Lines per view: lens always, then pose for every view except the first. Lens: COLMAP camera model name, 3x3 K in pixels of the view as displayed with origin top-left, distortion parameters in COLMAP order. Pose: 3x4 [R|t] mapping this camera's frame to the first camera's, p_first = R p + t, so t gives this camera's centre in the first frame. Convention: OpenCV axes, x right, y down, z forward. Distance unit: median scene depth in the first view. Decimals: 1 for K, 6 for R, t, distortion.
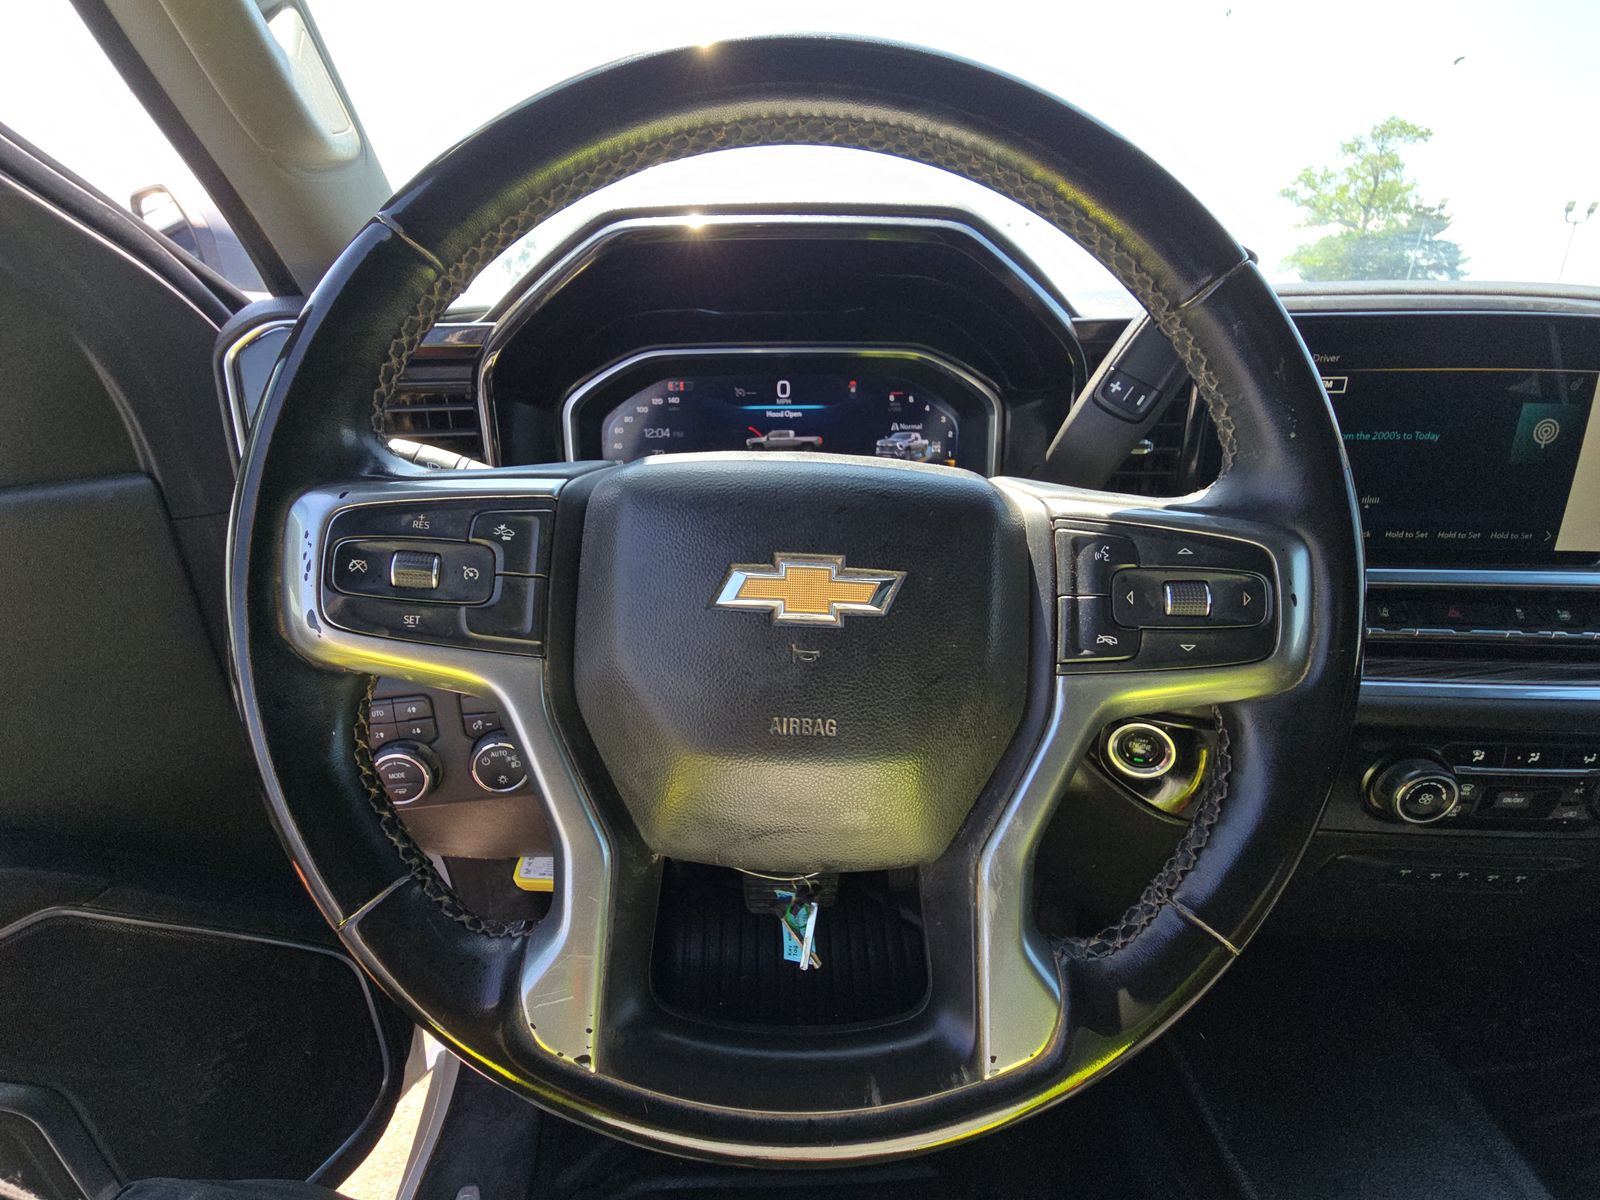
lens RADIAL K [[654.8, 0, 786.8], [0, 654.8, 597.0], [0, 0, 1]] dist [0.021503, -0.018656]
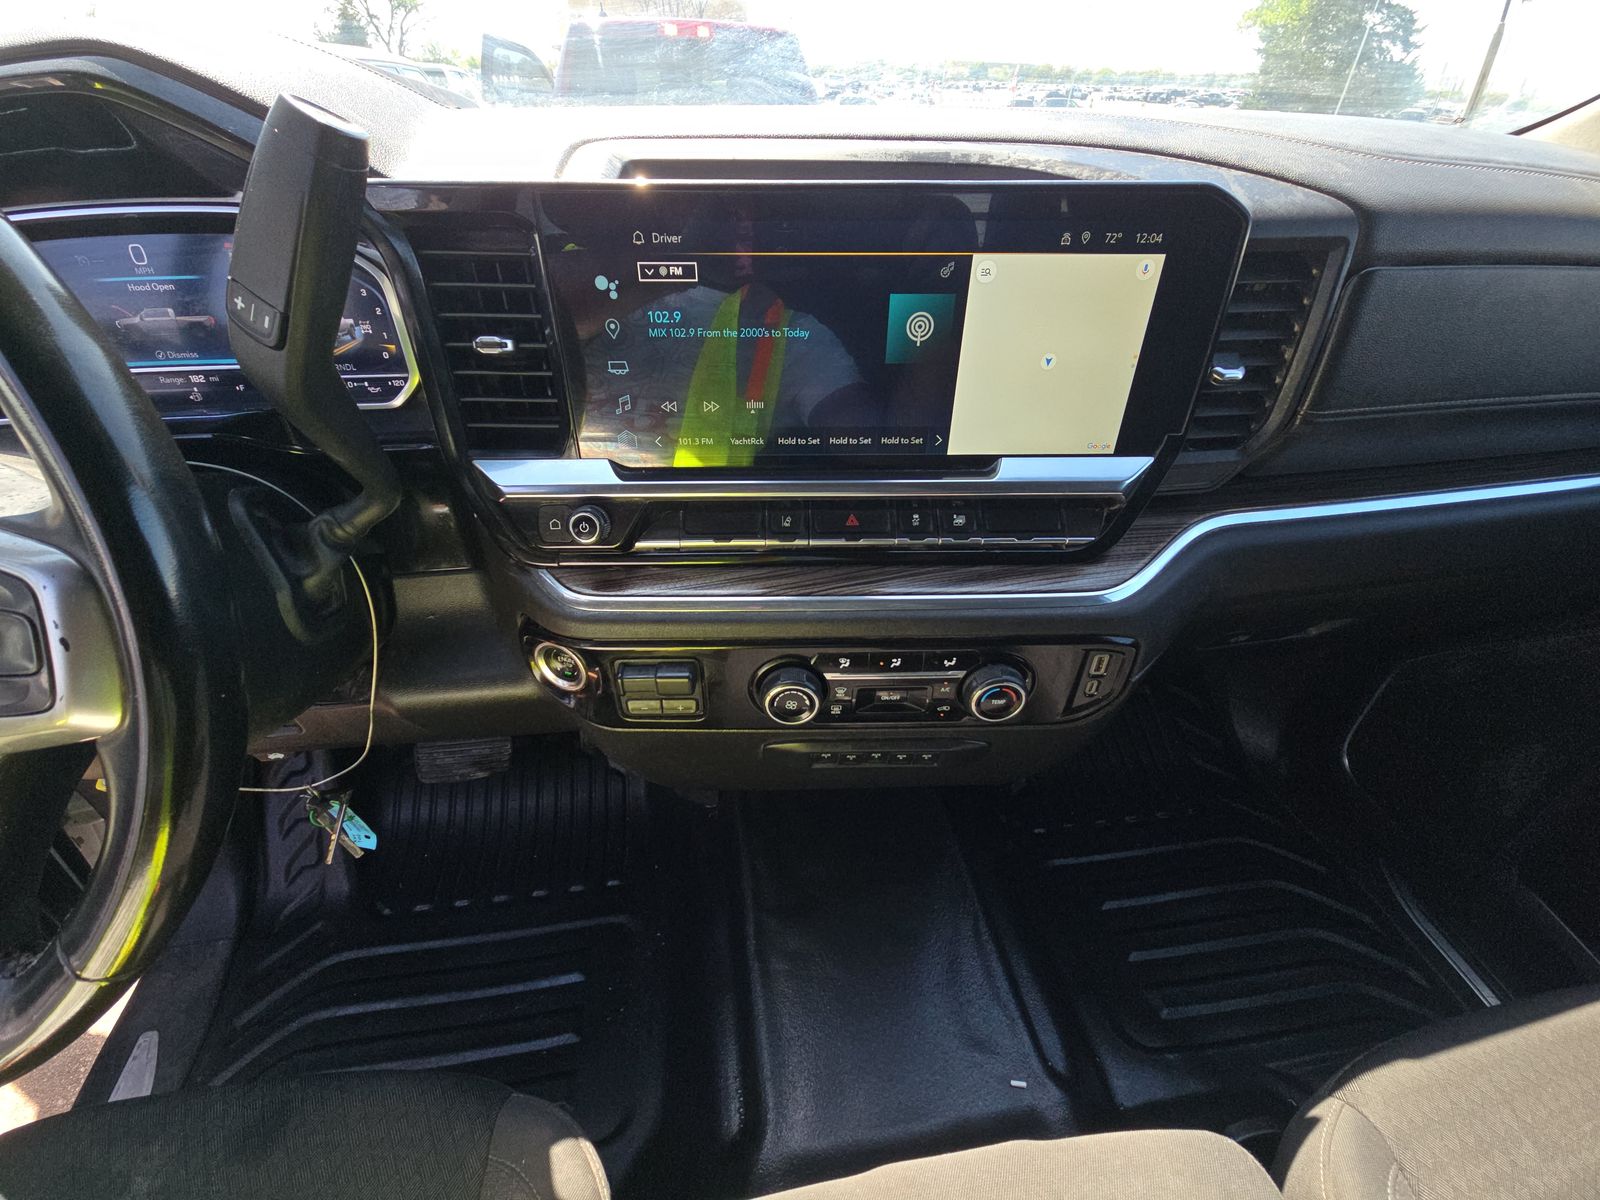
lens RADIAL K [[654.8, 0, 786.8], [0, 654.8, 597.0], [0, 0, 1]] dist [0.021503, -0.018656]
pose [[0.991972, -0.056468, 0.113150, 0.678313], [0.024333, 0.963278, 0.267402, -0.111061], [-0.124094, -0.262502, 0.956919, 0.033401]]
